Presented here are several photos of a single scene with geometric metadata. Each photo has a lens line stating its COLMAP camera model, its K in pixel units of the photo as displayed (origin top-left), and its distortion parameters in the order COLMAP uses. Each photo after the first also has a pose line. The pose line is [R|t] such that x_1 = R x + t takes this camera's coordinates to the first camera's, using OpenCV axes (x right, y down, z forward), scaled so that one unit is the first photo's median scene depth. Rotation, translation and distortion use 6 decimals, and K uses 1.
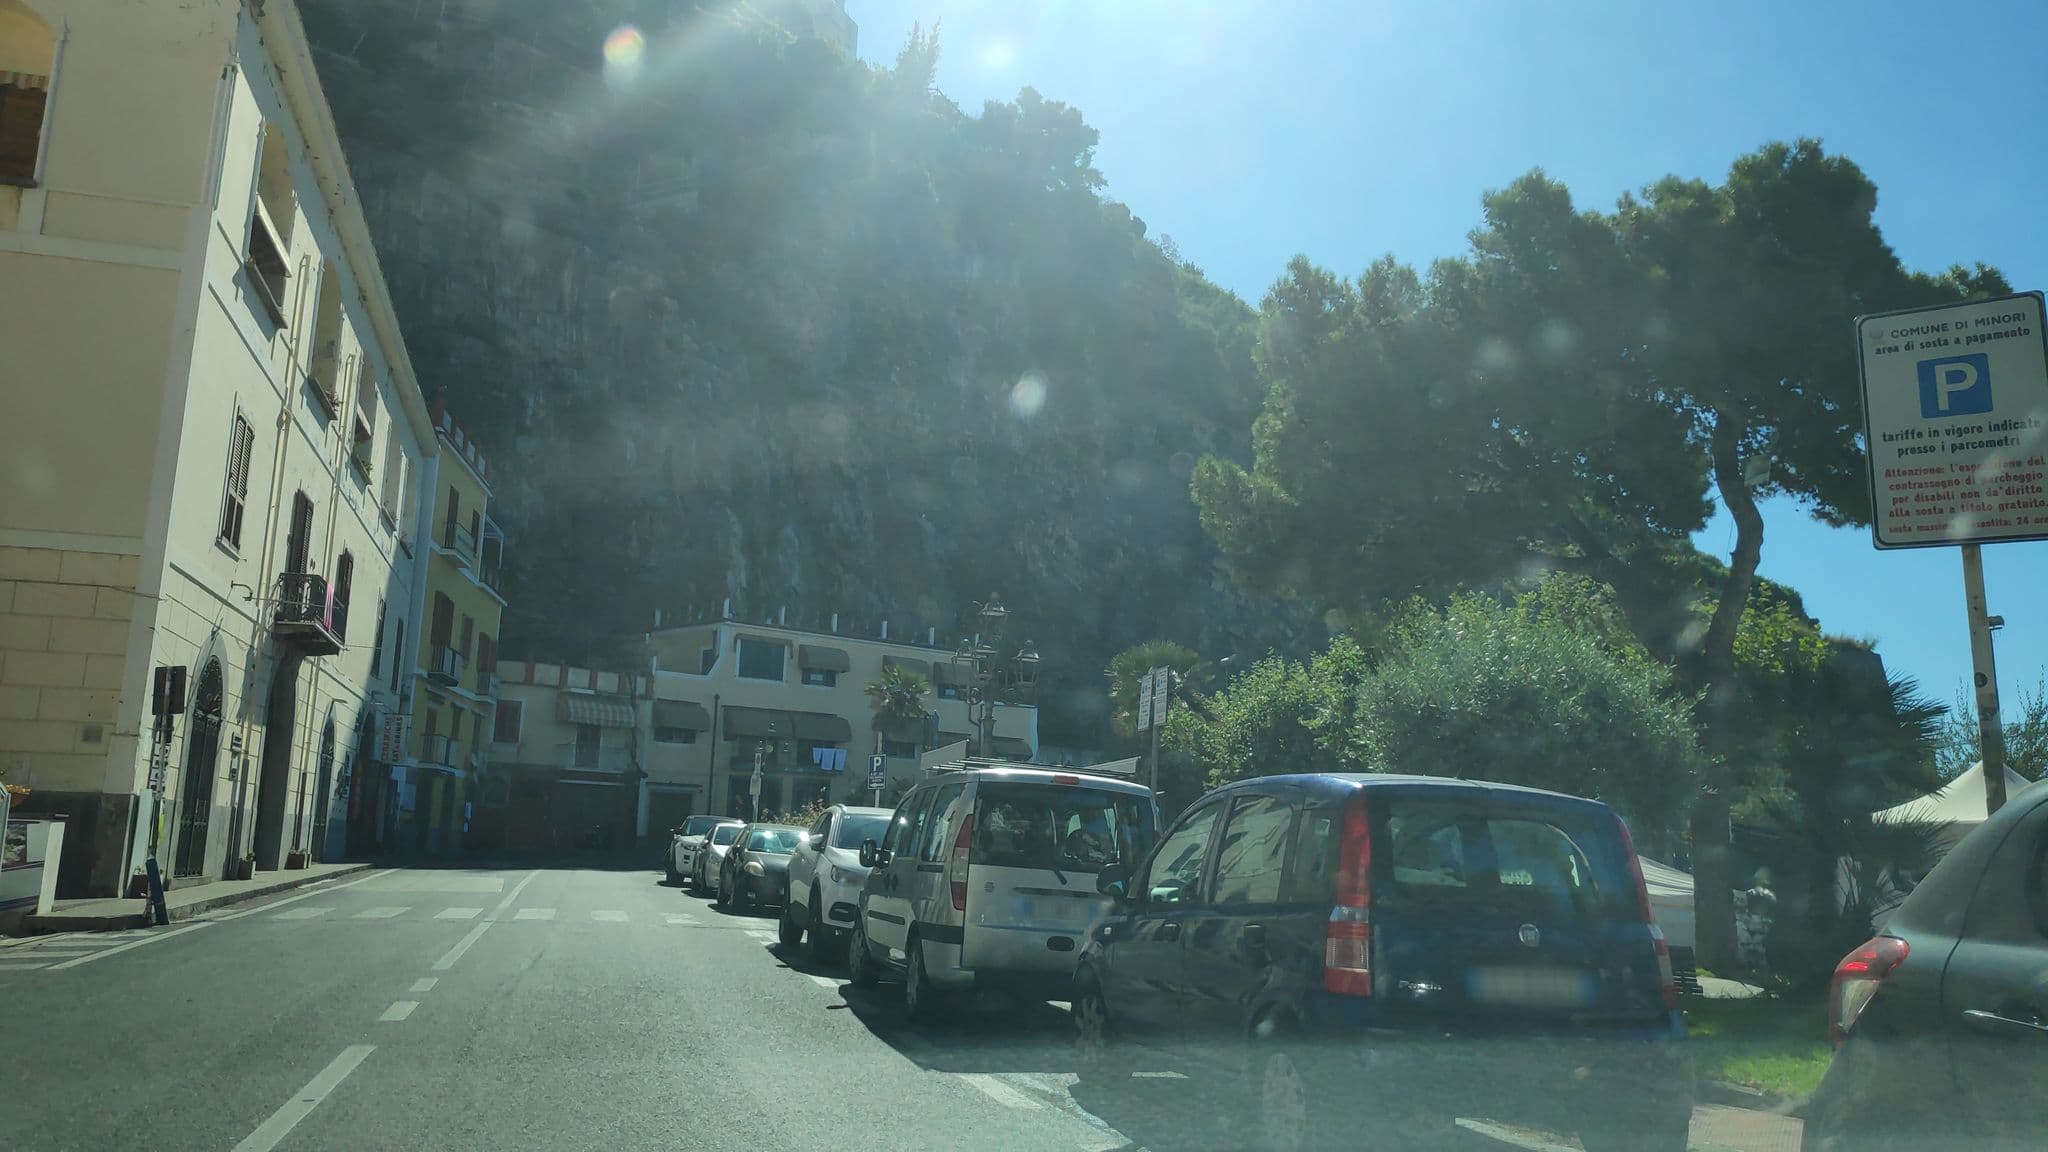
lens RADIAL K [[1357.1, 0, 1025.8], [0, 1357.1, 623.9], [0, 0, 1]] dist [0.006152, -0.002601]
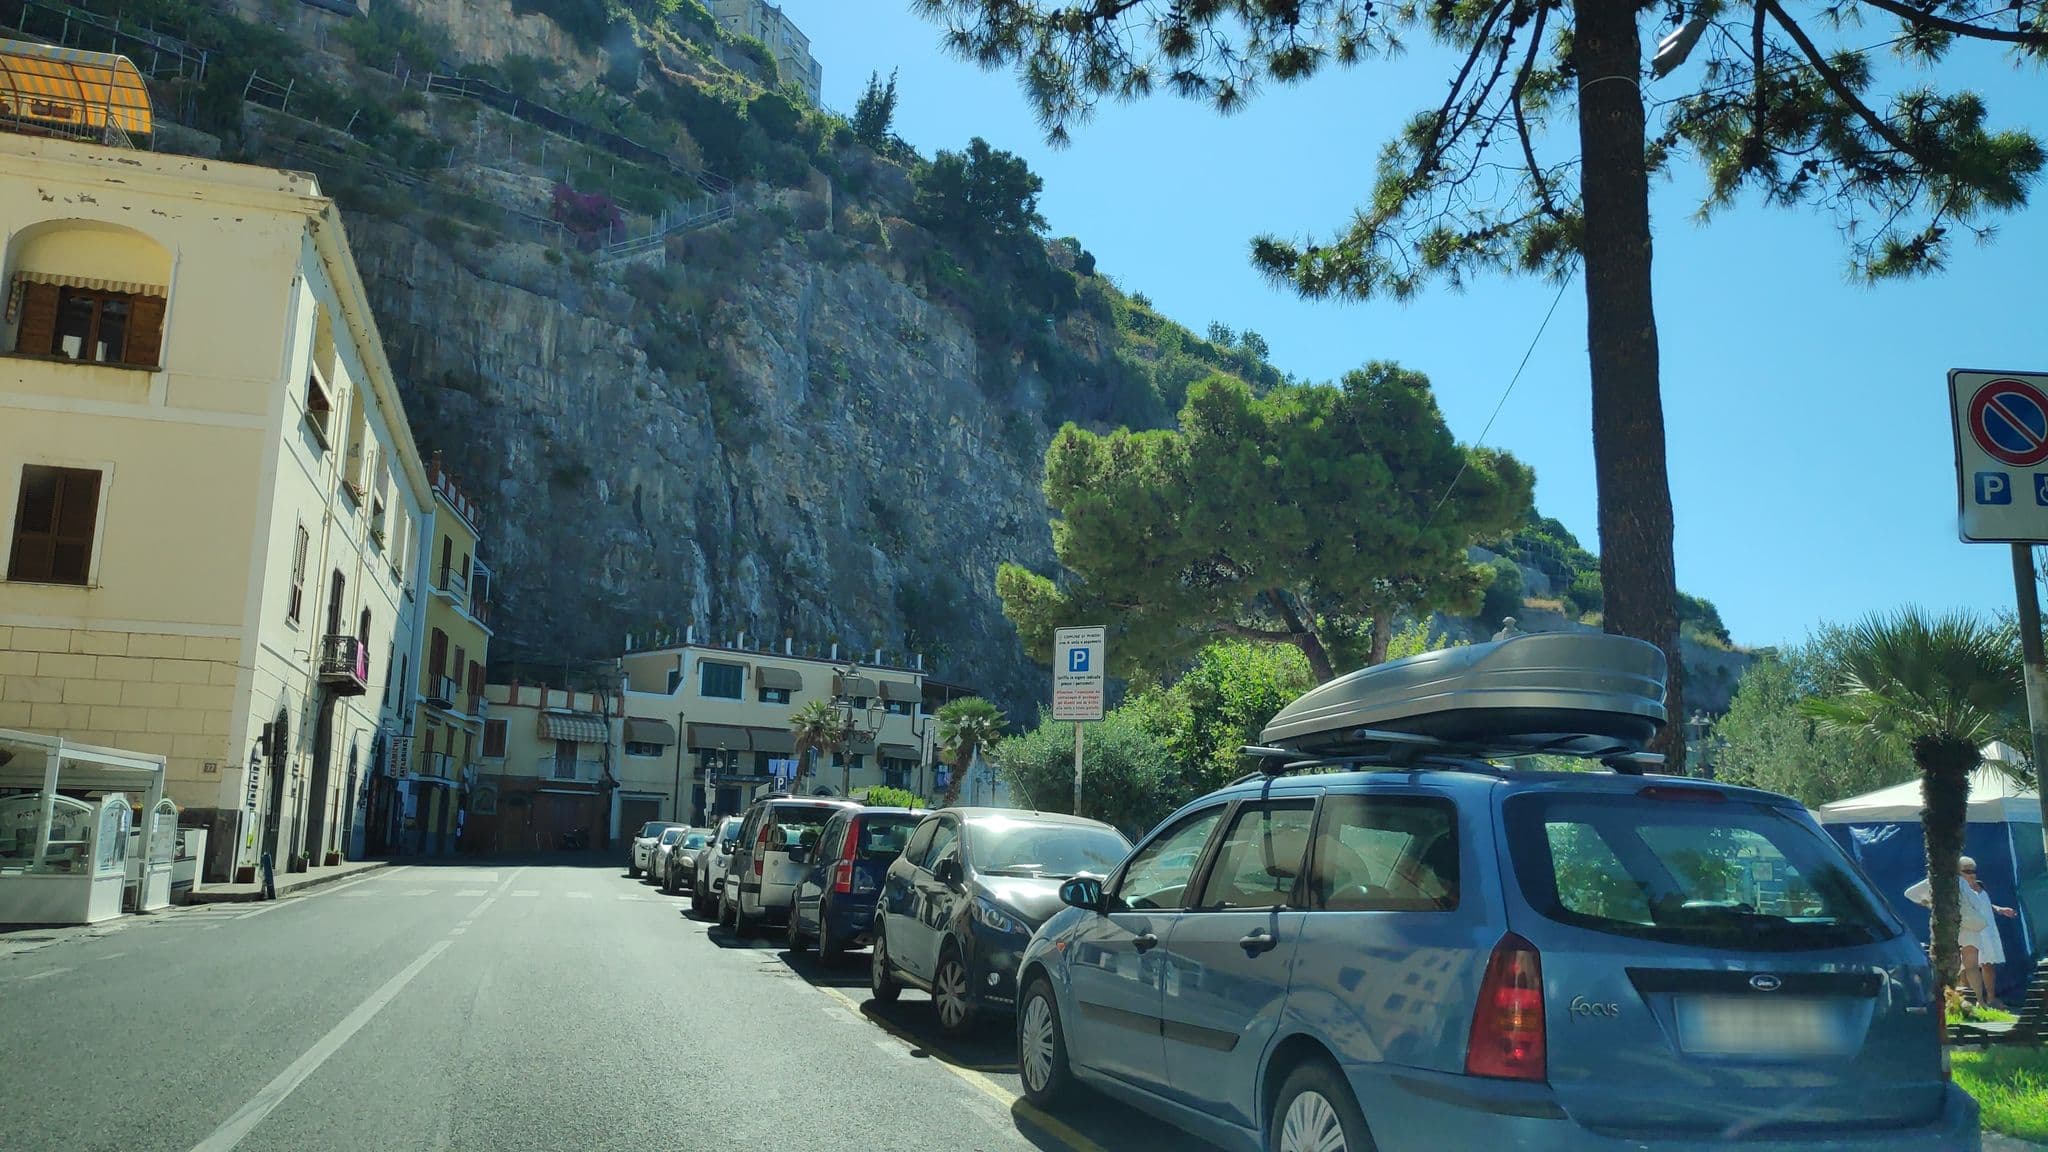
lens RADIAL K [[1382.0, 0, 1025.9], [0, 1382.0, 631.5], [0, 0, 1]] dist [-0.001664, 0.002726]
pose [[0.999964, -0.003731, 0.007651, 0.057405], [0.003681, 0.999972, 0.006555, -0.025367], [-0.007675, -0.006526, 0.999949, -0.168626]]
